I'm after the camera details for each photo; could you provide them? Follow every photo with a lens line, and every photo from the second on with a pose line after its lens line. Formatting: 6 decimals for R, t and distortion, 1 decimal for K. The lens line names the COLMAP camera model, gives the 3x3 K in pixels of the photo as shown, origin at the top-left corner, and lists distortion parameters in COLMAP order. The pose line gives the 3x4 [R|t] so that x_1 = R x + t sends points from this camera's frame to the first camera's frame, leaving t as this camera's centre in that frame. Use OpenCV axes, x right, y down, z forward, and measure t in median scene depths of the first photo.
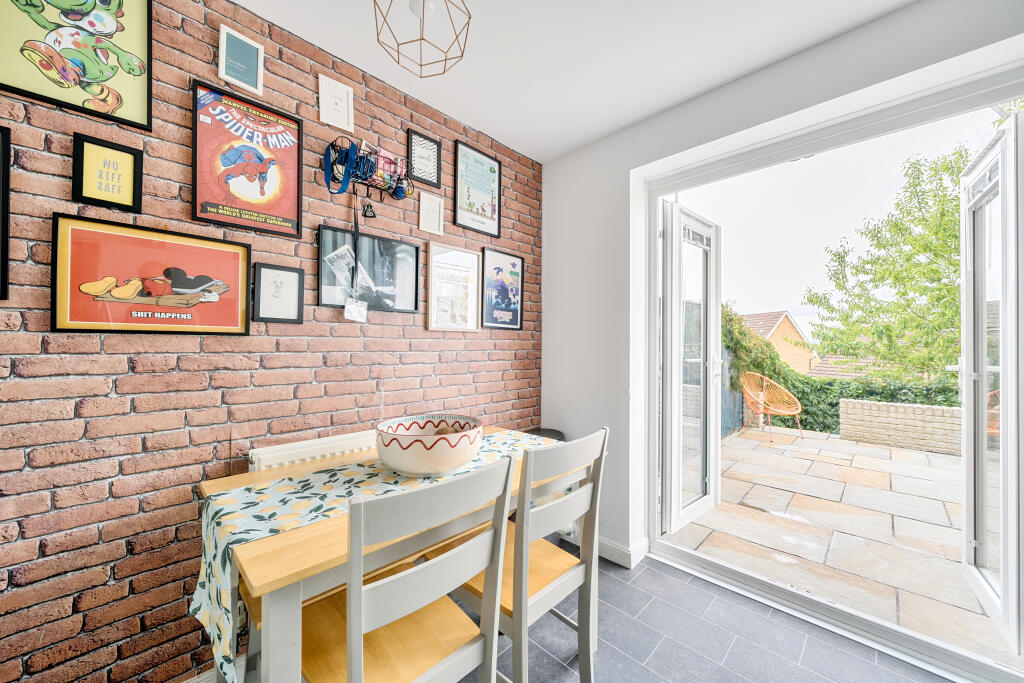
lens RADIAL K [[386.7, 0, 515.3], [0, 386.7, 342.4], [0, 0, 1]] dist [-0.000555, 0.000209]
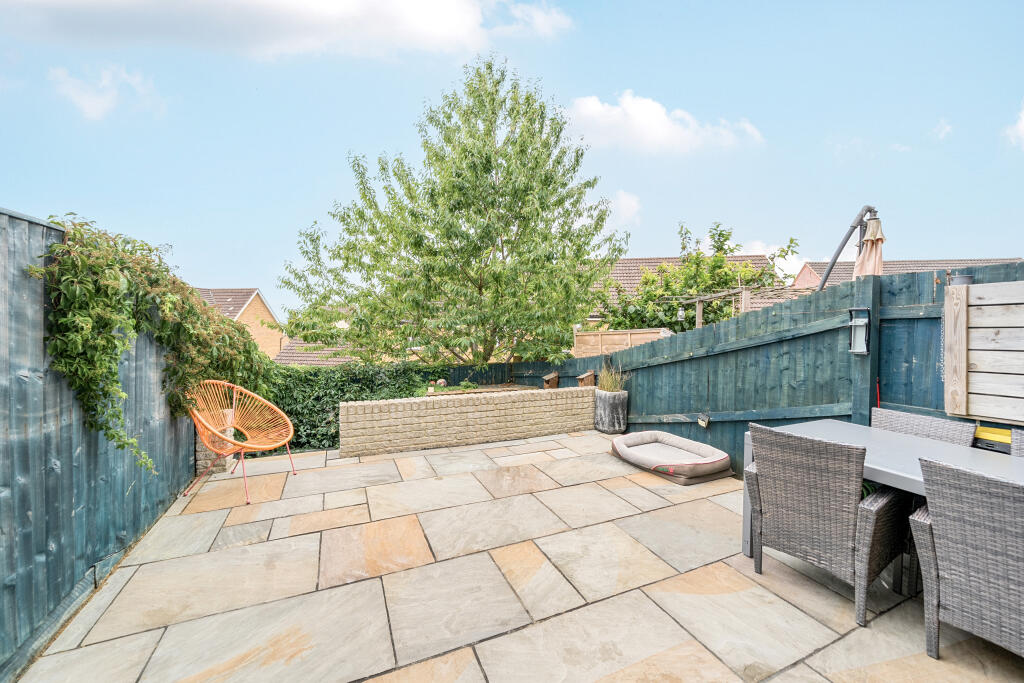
lens RADIAL K [[386.7, 0, 512.3], [0, 386.7, 340.9], [0, 0, 1]] dist [-0.000555, 0.000209]
pose [[0.369442, -0.030467, 0.928754, 0.227657], [-0.011072, 0.999247, 0.037184, -0.006079], [-0.929188, -0.024020, 0.368826, 0.348798]]
